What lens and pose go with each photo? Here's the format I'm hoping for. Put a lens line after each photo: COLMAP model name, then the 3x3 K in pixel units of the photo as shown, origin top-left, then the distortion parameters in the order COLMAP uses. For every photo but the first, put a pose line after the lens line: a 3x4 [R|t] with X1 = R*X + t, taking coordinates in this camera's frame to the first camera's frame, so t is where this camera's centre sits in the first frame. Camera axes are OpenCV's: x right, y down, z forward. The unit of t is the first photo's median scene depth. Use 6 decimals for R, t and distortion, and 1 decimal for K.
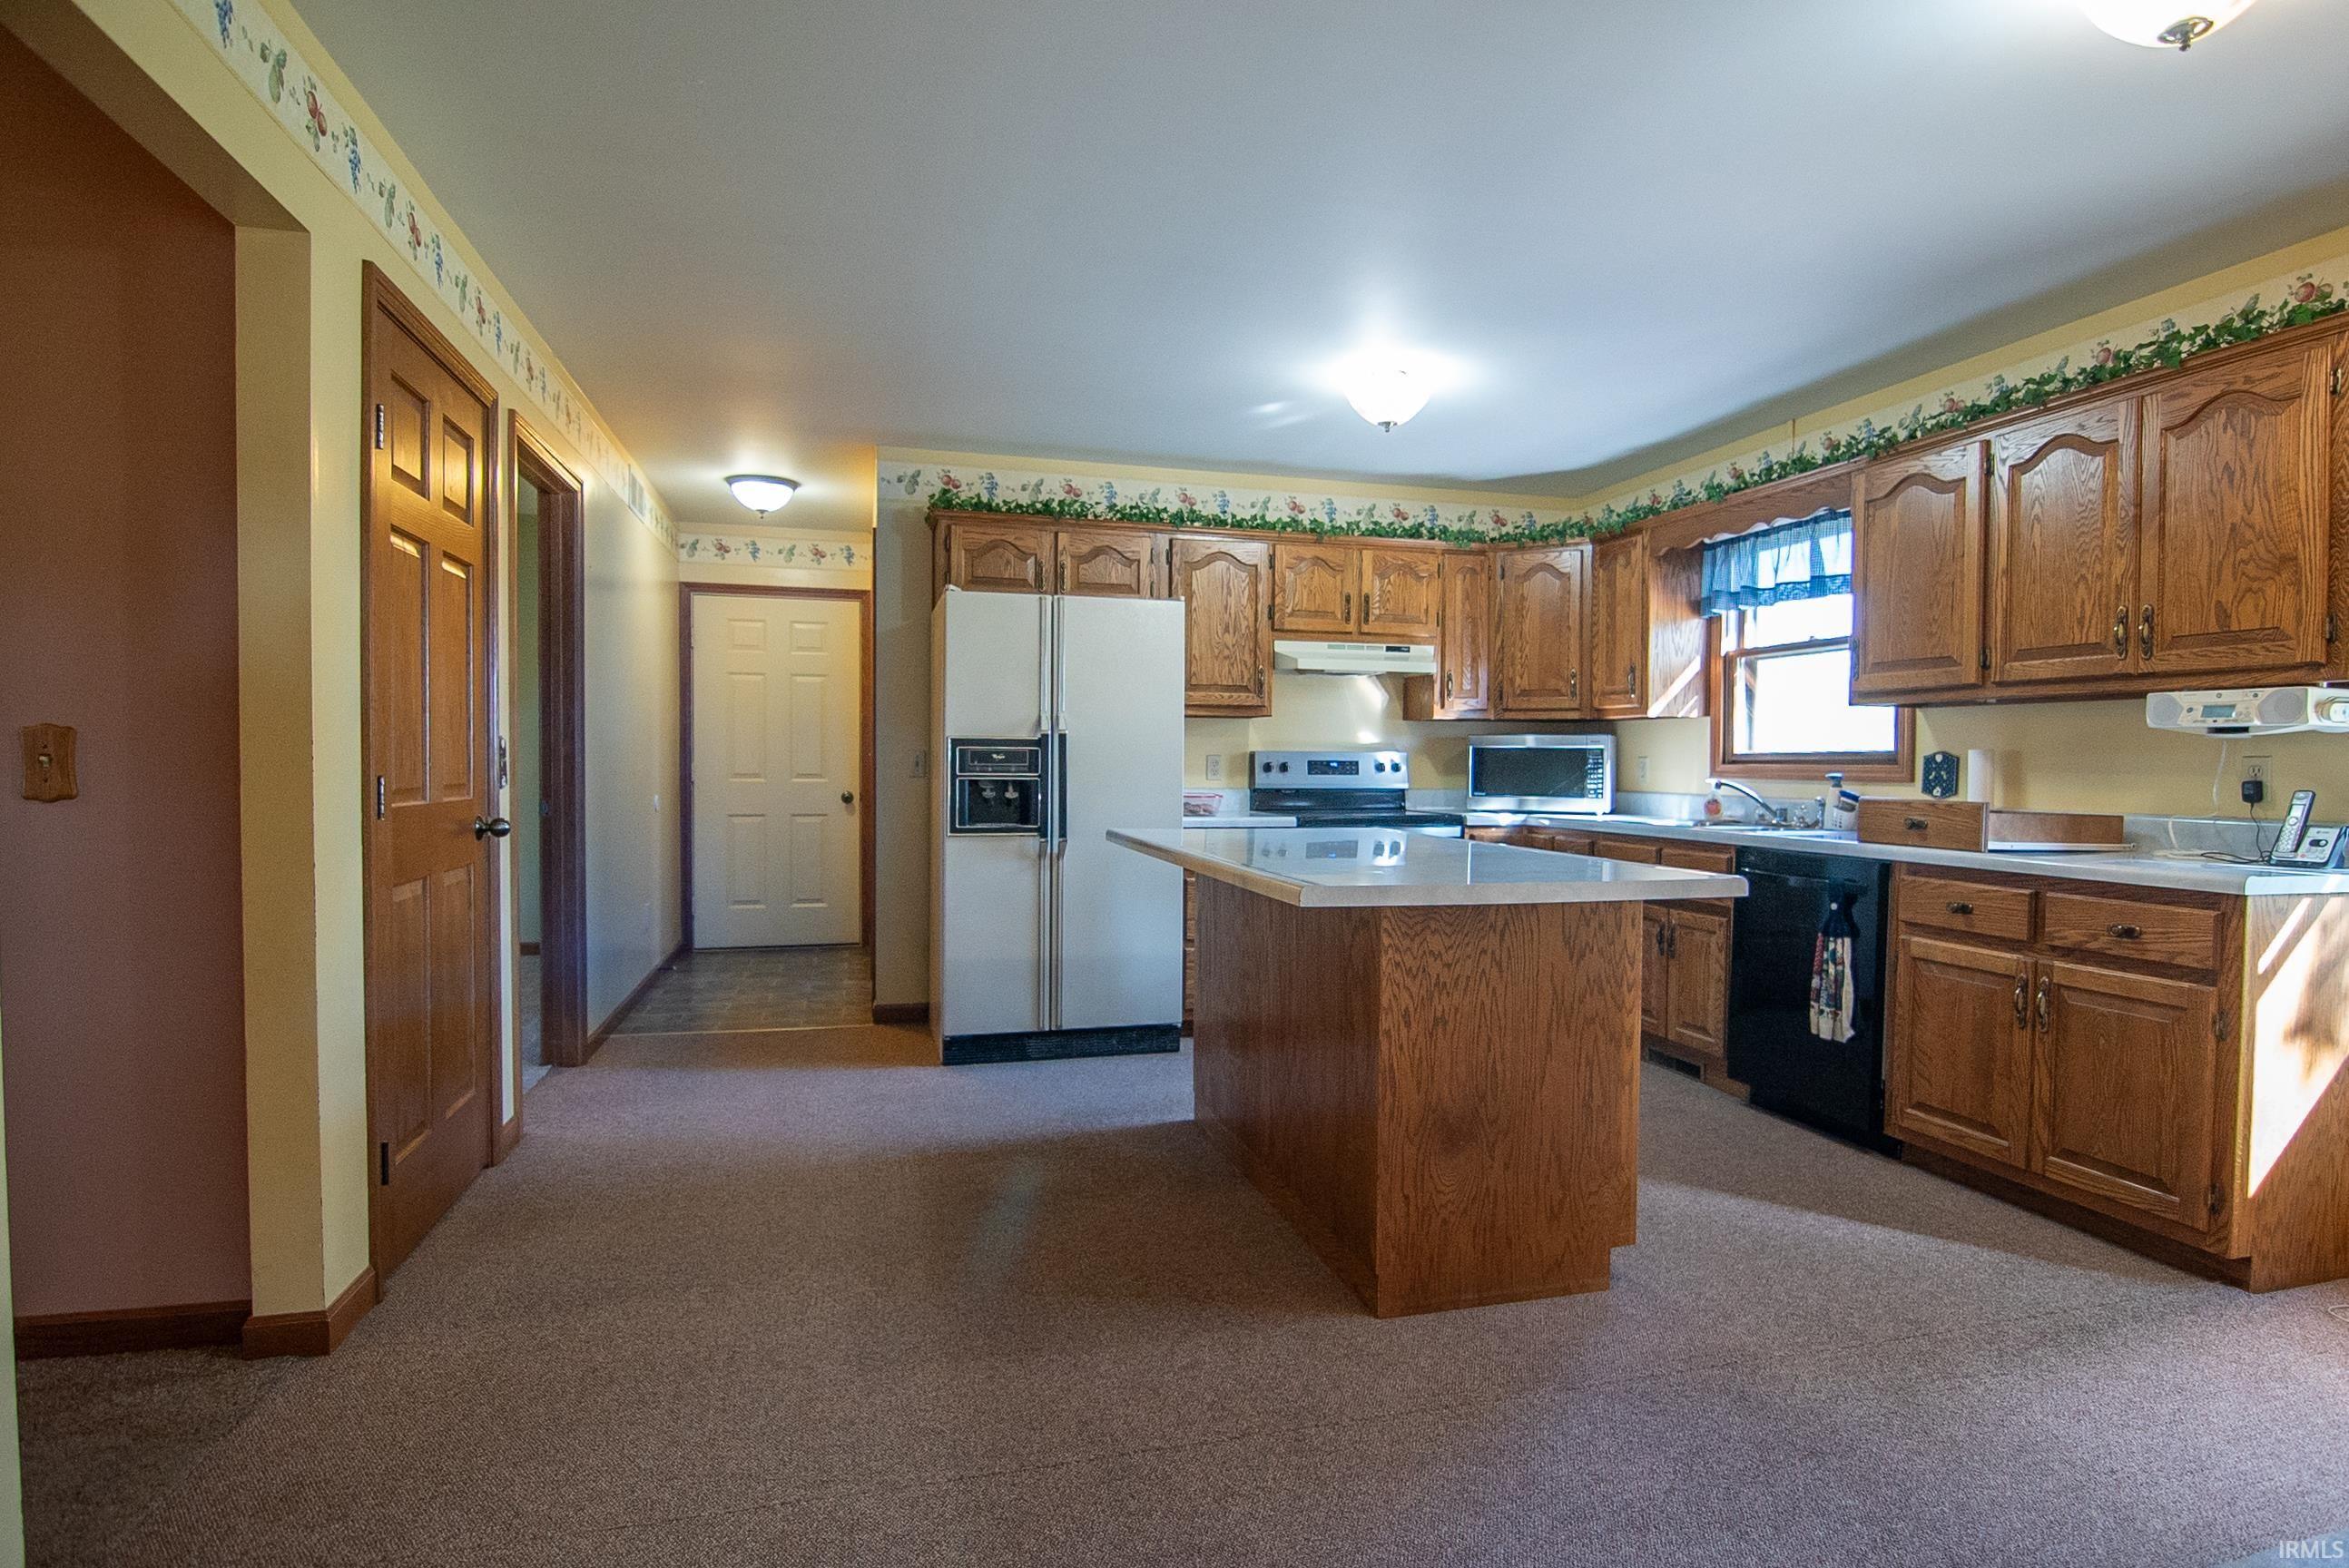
lens RADIAL K [[1201.4, 0, 1174.5], [0, 1201.4, 784.0], [0, 0, 1]] dist [-0.014300, -0.000088]
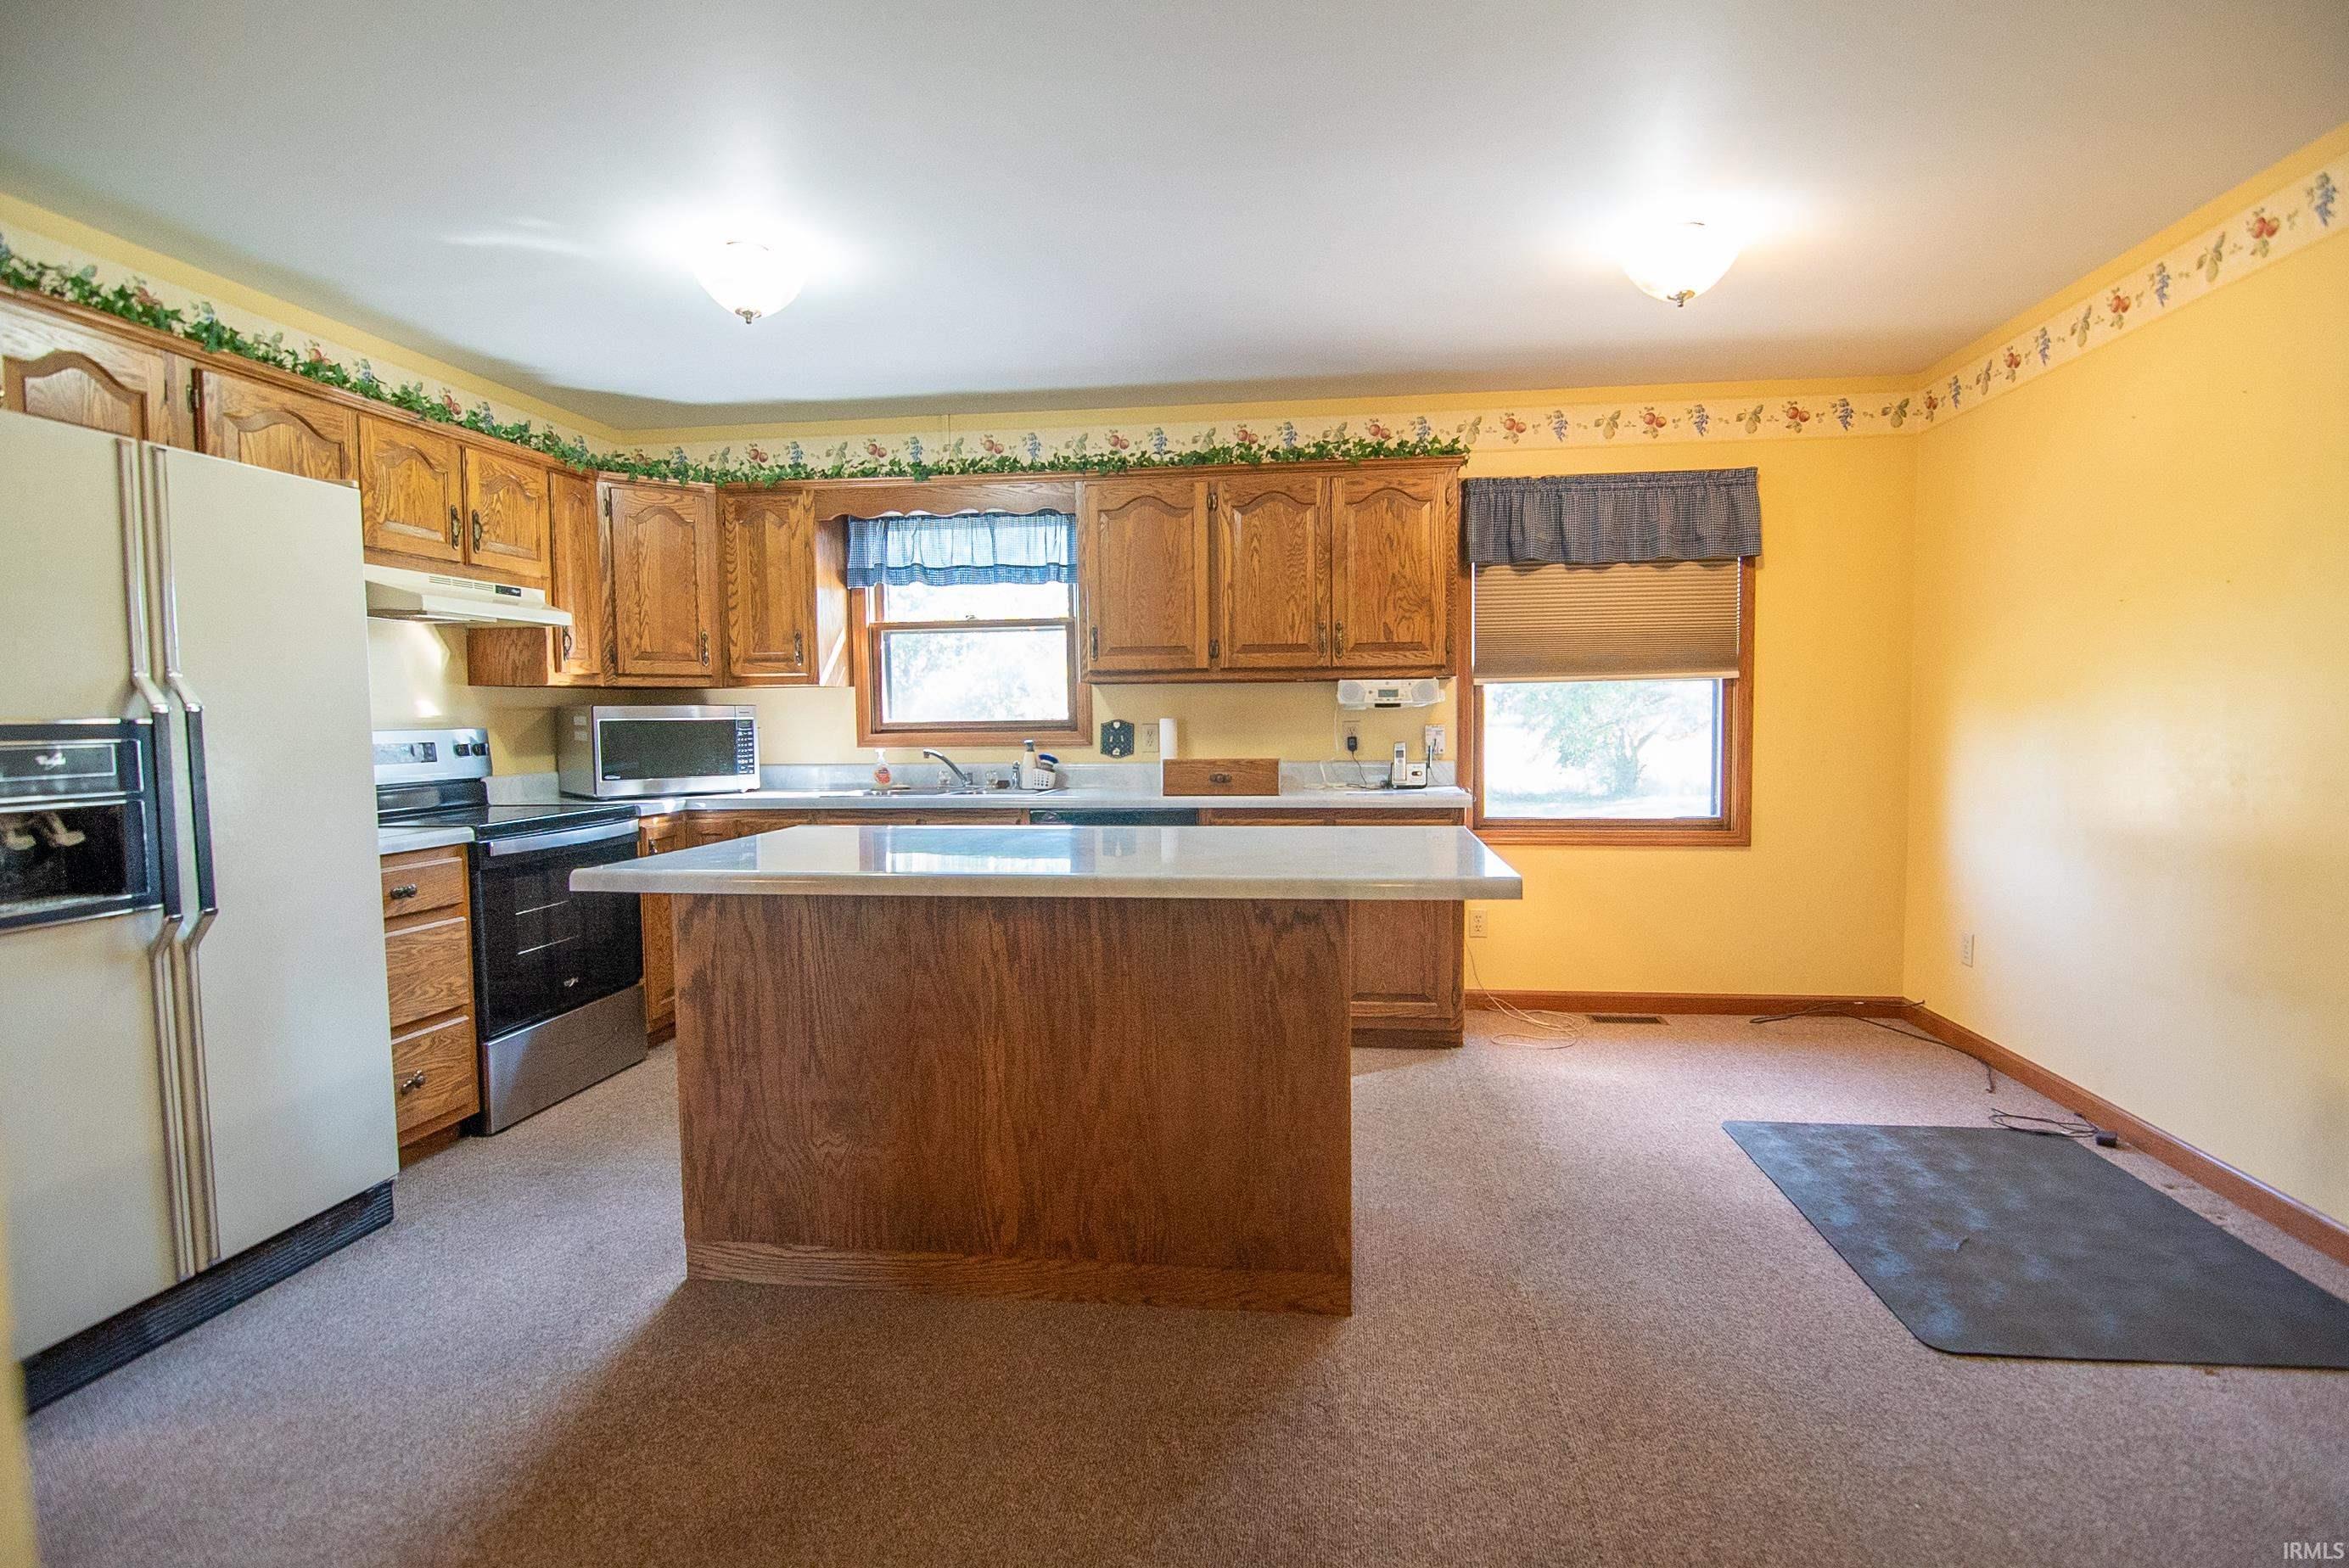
lens RADIAL K [[1174.6, 0, 1174.5], [0, 1174.6, 784.0], [0, 0, 1]] dist [0.001539, -0.000008]
pose [[0.387392, -0.067420, 0.919447, -0.399989], [0.033422, 0.997694, 0.059075, -0.026261], [-0.921309, 0.007845, 0.388752, 0.401024]]
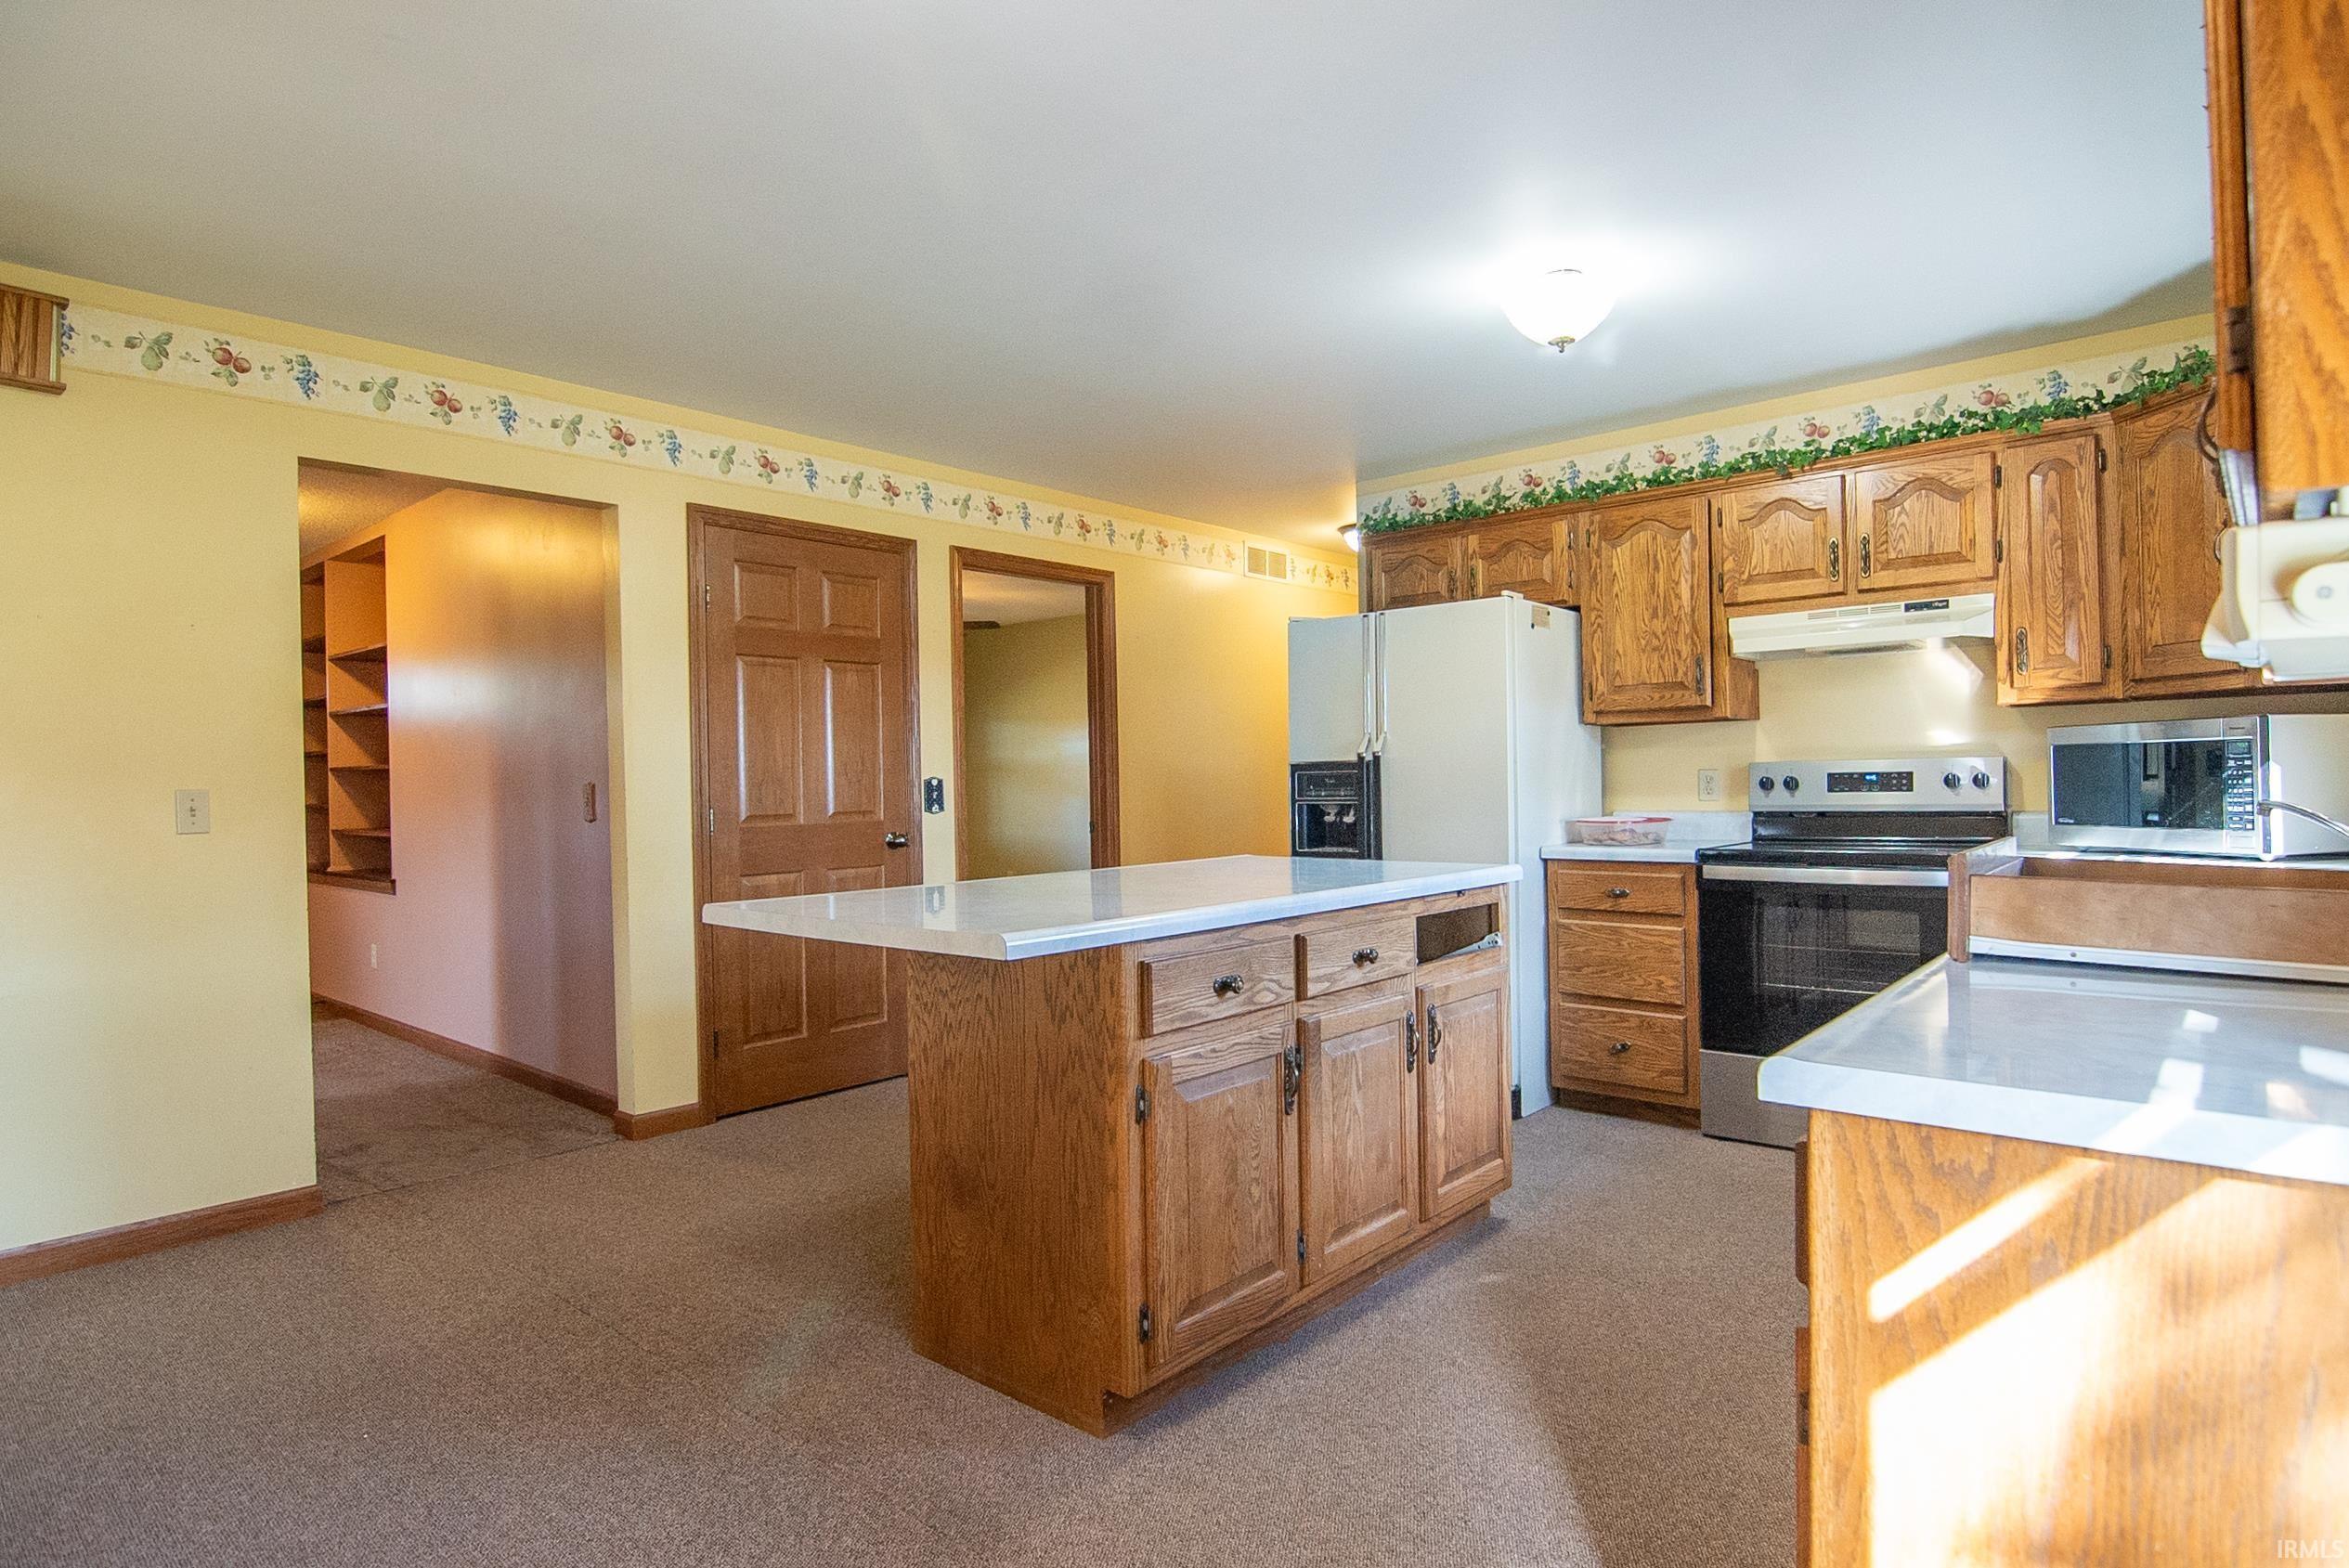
lens RADIAL K [[1201.5, 0, 1174.5], [0, 1201.5, 784.0], [0, 0, 1]] dist [-0.014300, -0.000088]
pose [[0.567860, -0.017805, -0.822932, 0.596111], [0.006293, 0.999831, -0.017290, -0.003747], [0.823101, 0.004640, 0.567876, 0.323006]]
